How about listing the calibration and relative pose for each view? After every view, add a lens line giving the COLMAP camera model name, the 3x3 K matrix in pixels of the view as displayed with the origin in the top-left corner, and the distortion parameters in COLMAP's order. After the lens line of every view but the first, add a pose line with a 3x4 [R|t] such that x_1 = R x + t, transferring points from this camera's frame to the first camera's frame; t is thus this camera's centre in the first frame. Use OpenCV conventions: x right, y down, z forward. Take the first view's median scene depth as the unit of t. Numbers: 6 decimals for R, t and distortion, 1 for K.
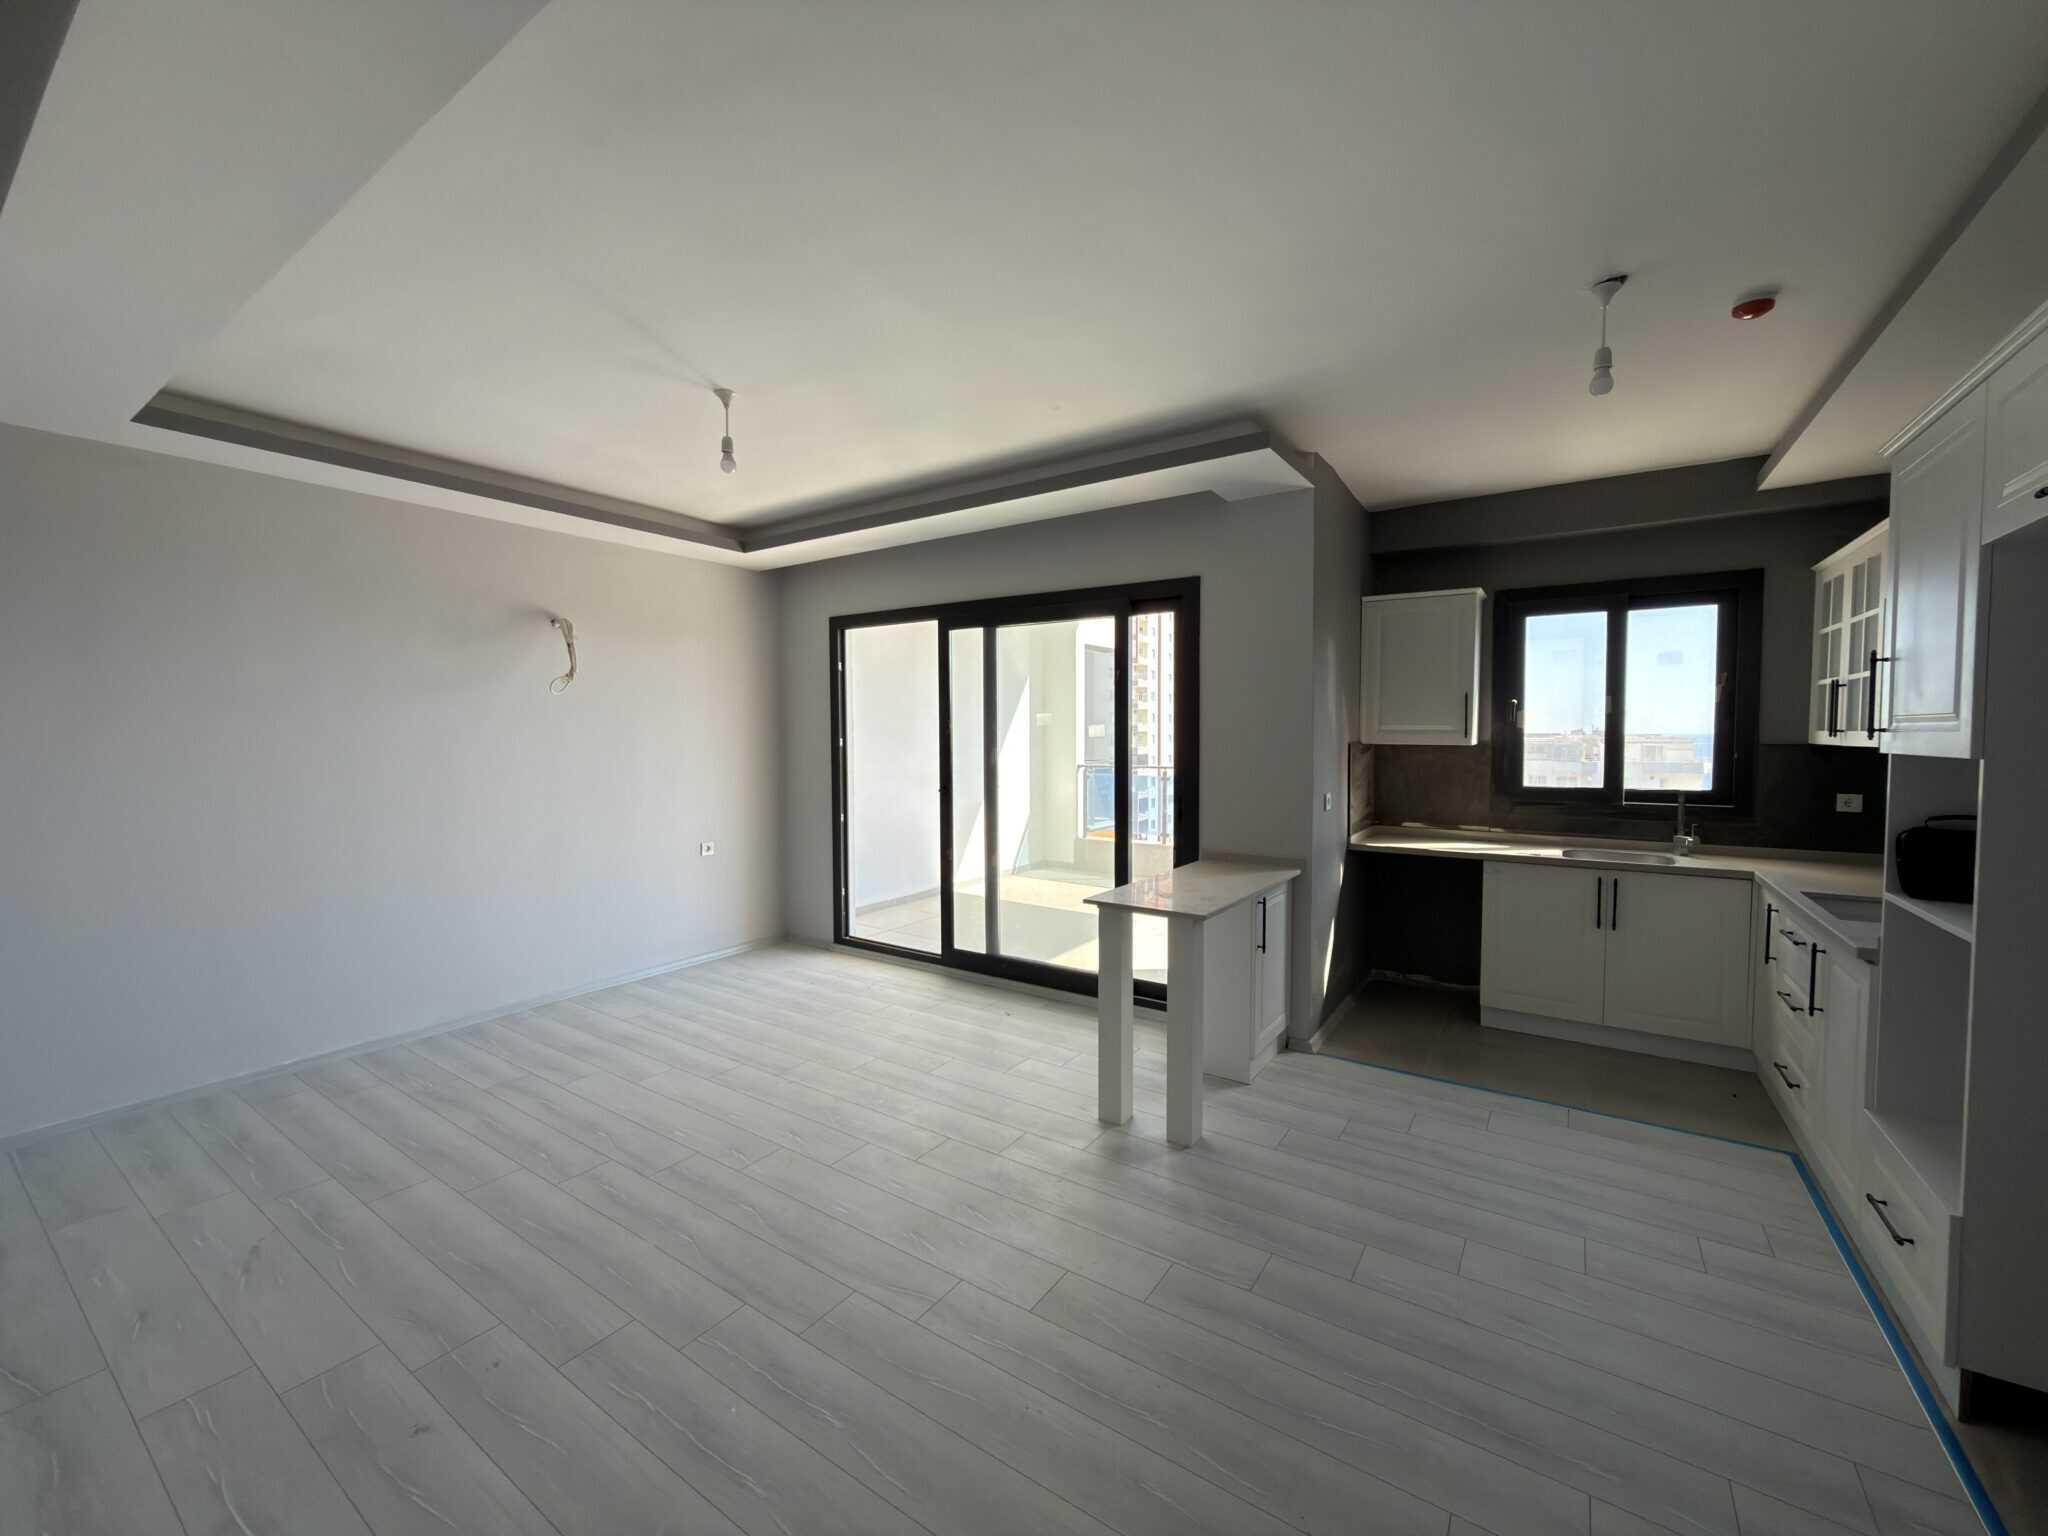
lens RADIAL K [[812.8, 0, 1025.5], [0, 812.8, 766.7], [0, 0, 1]] dist [-0.001551, 0.000304]
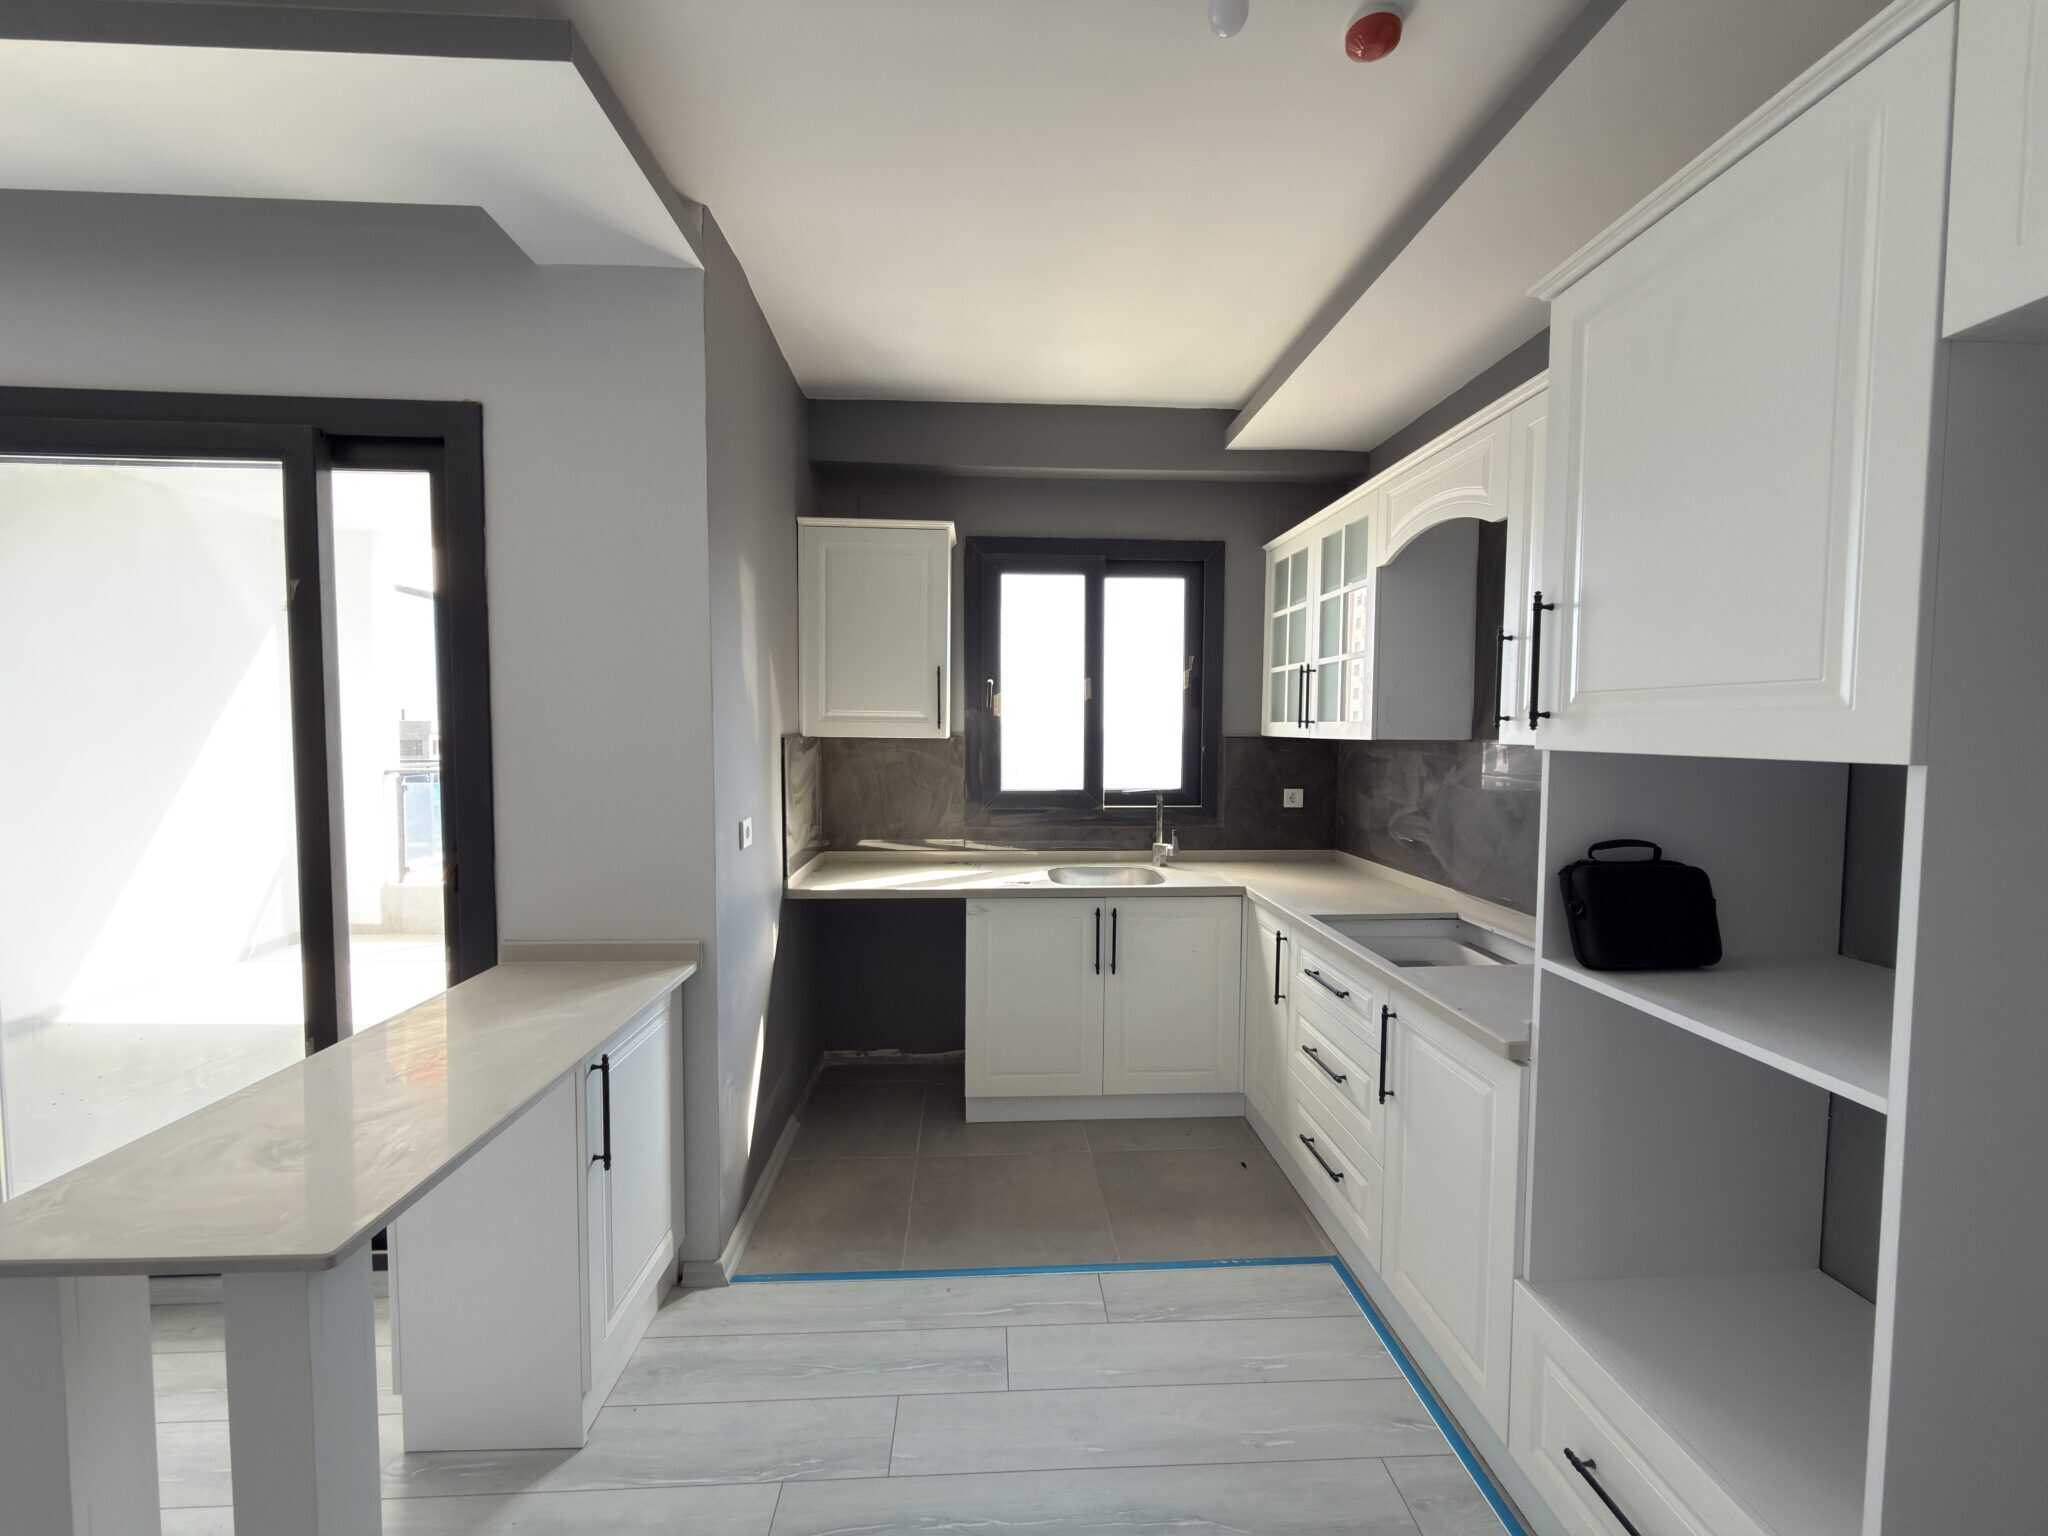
lens RADIAL K [[810.4, 0, 1026.0], [0, 810.4, 767.3], [0, 0, 1]] dist [-0.000279, 0.000395]
pose [[0.798769, -0.023526, 0.601178, 0.188617], [0.017690, 0.999722, 0.015618, -0.011771], [-0.601378, -0.001840, 0.798963, 0.420728]]
